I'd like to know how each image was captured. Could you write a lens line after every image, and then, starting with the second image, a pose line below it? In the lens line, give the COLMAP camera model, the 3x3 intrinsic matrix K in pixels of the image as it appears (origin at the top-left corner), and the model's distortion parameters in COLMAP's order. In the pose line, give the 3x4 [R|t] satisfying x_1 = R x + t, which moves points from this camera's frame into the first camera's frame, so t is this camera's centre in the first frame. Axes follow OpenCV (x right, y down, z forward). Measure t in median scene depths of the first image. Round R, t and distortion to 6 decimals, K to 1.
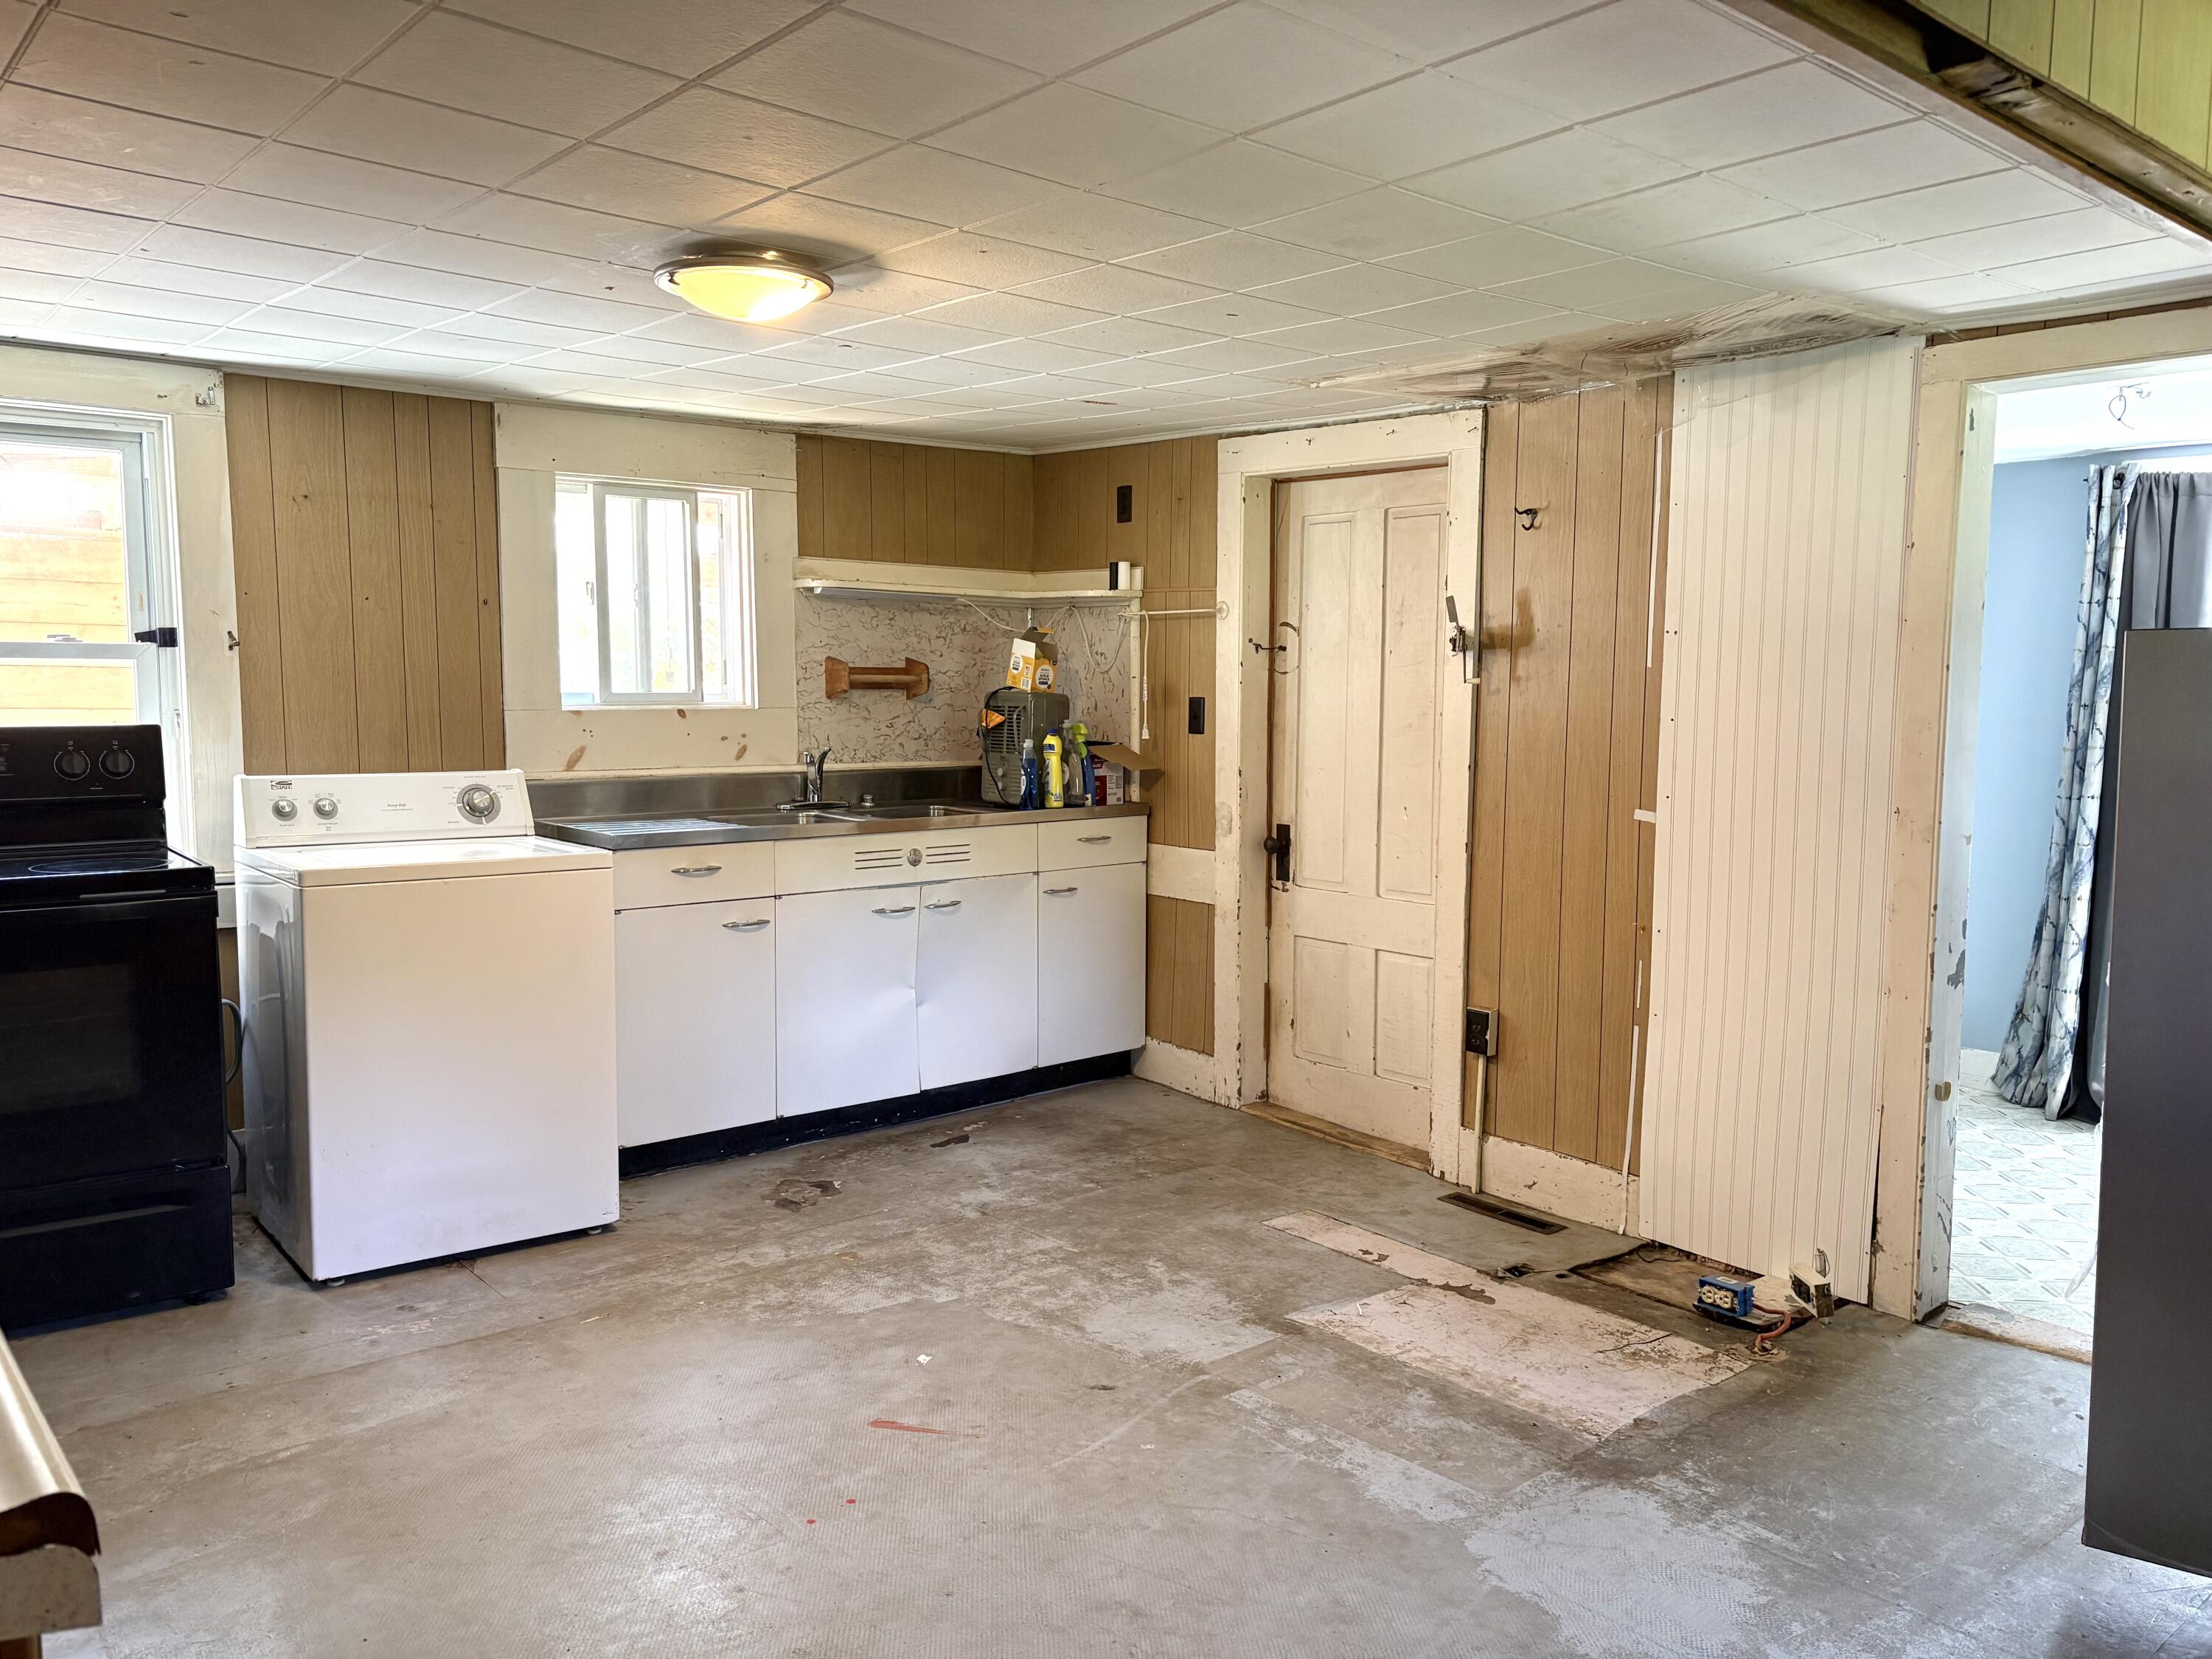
lens RADIAL K [[1669.3, 0, 1103.0], [0, 1669.3, 841.5], [0, 0, 1]] dist [0.112747, -0.155201]
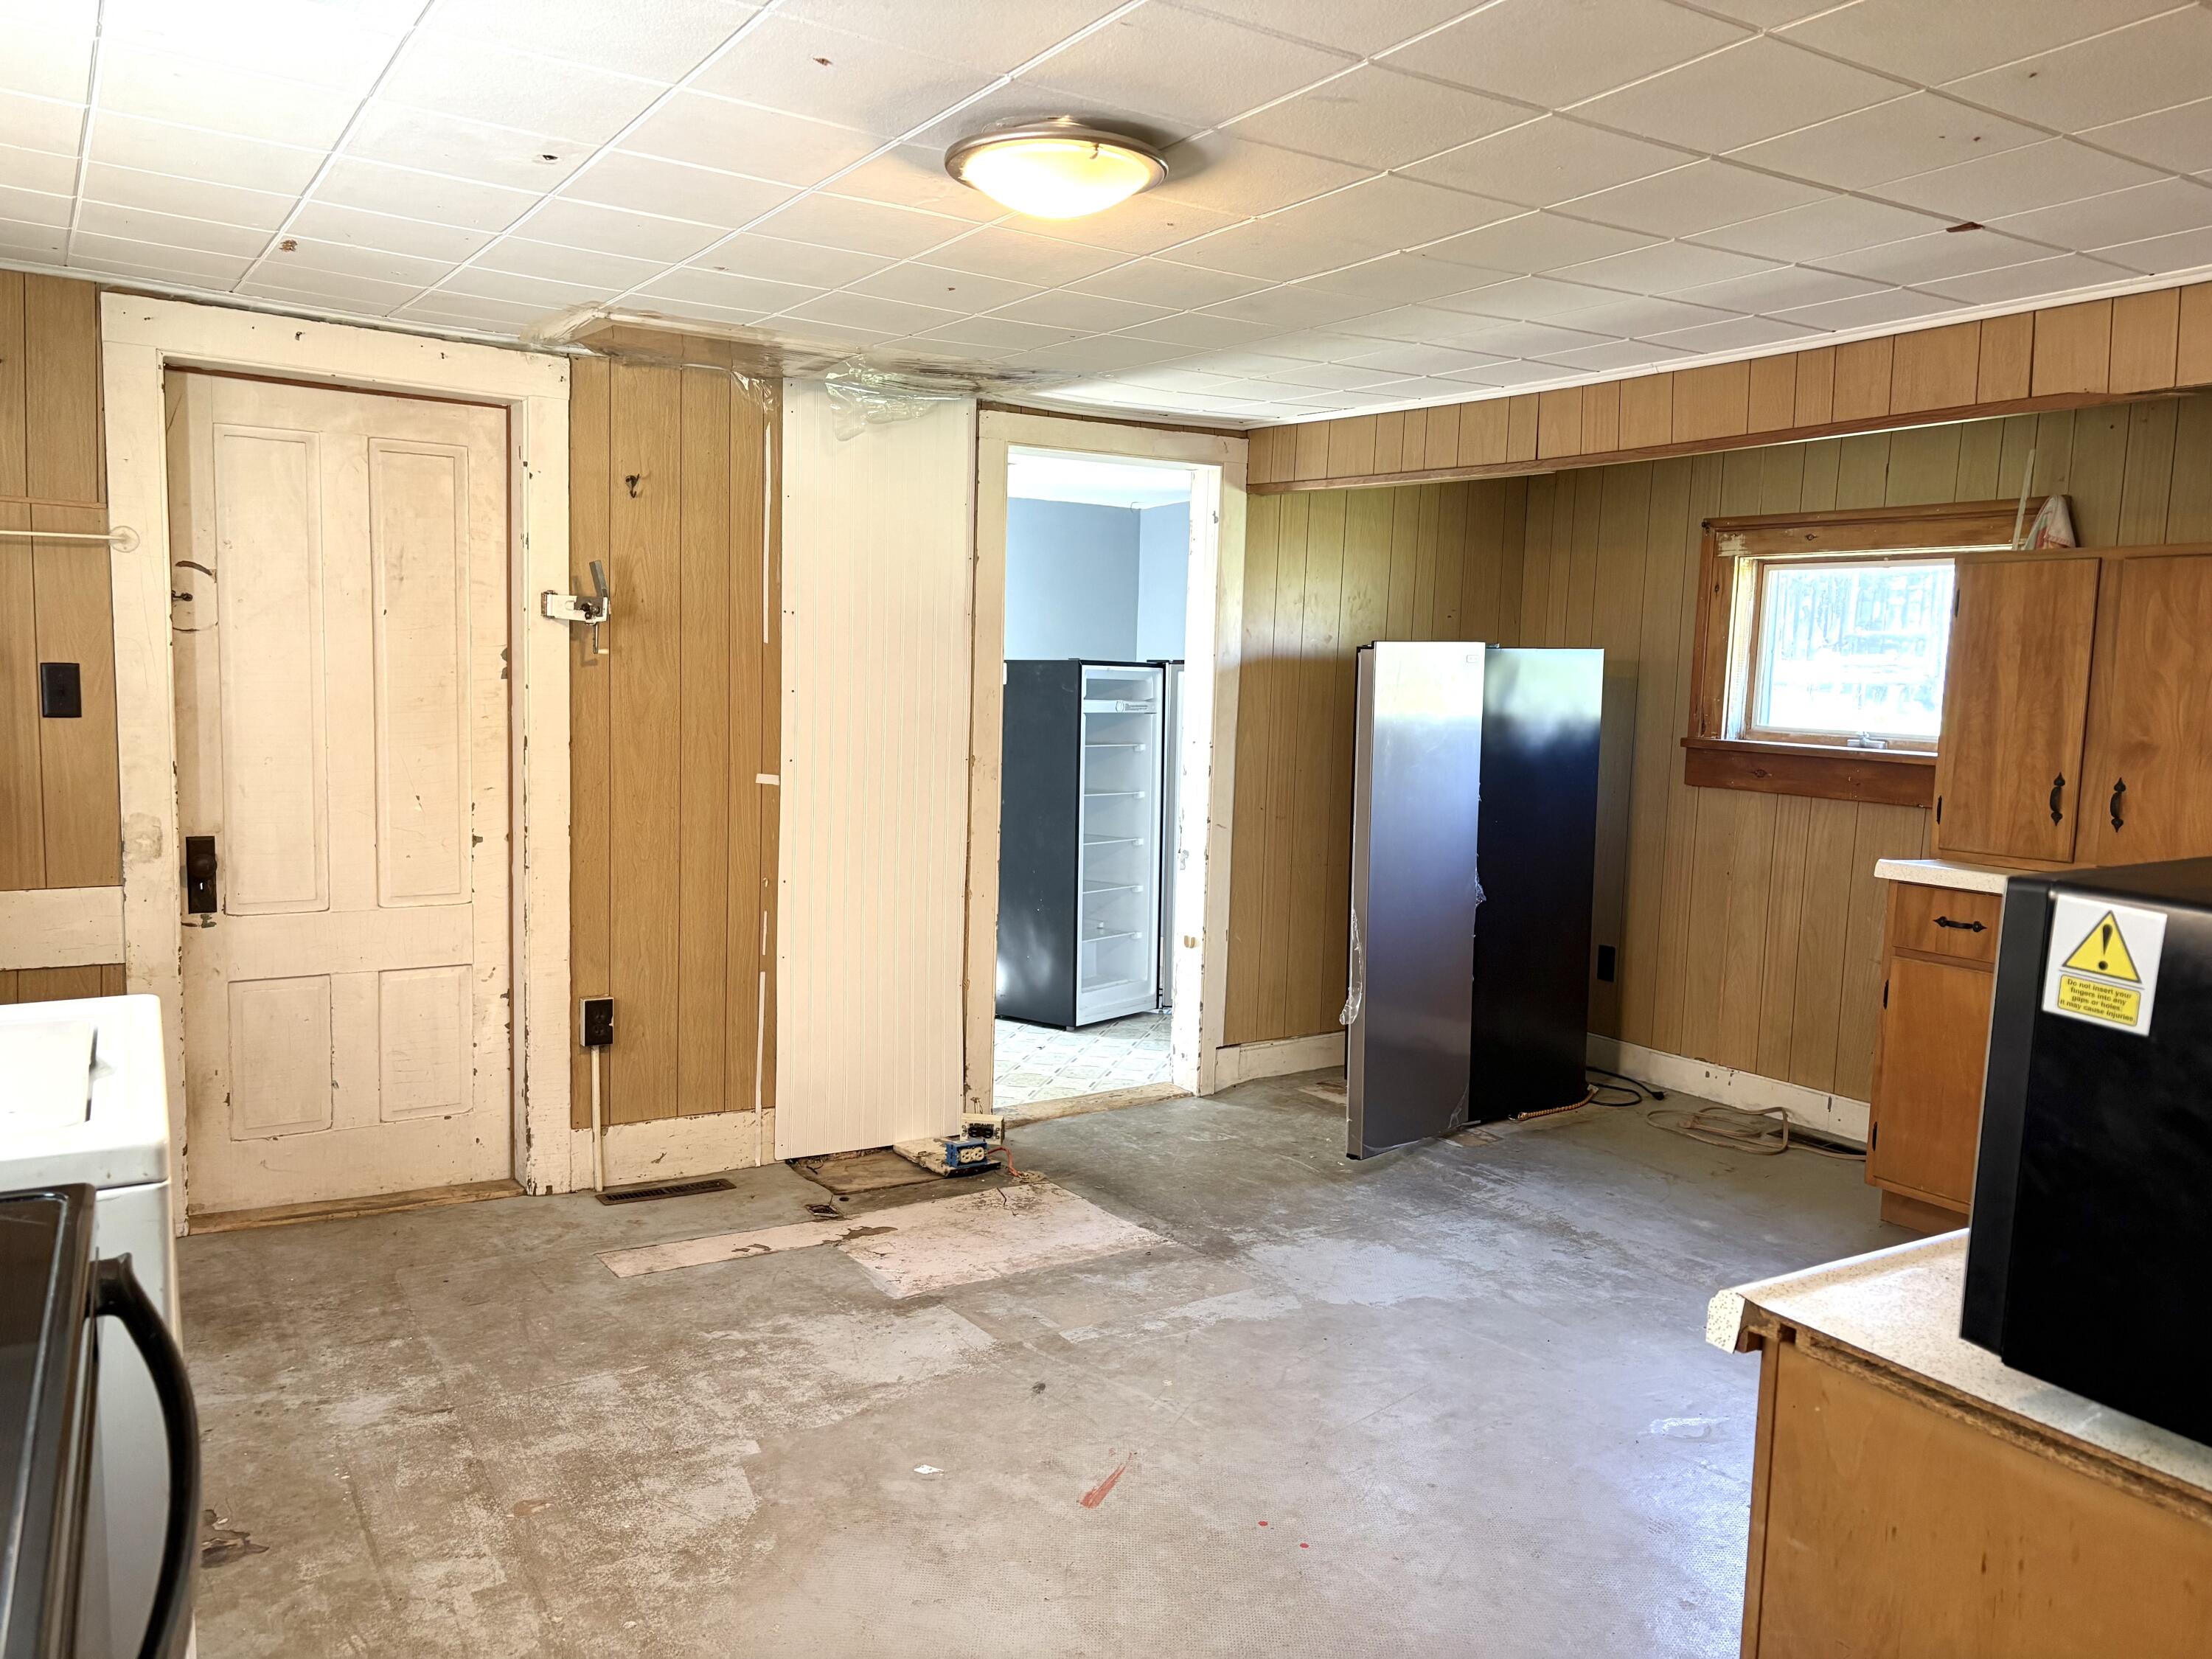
lens RADIAL K [[1682.1, 0, 1093.1], [0, 1682.1, 841.4], [0, 0, 1]] dist [0.042085, -0.028111]
pose [[0.147695, -0.106276, 0.983306, -0.712144], [0.075041, 0.992548, 0.096004, -0.063116], [-0.986182, 0.059609, 0.154570, 0.615900]]
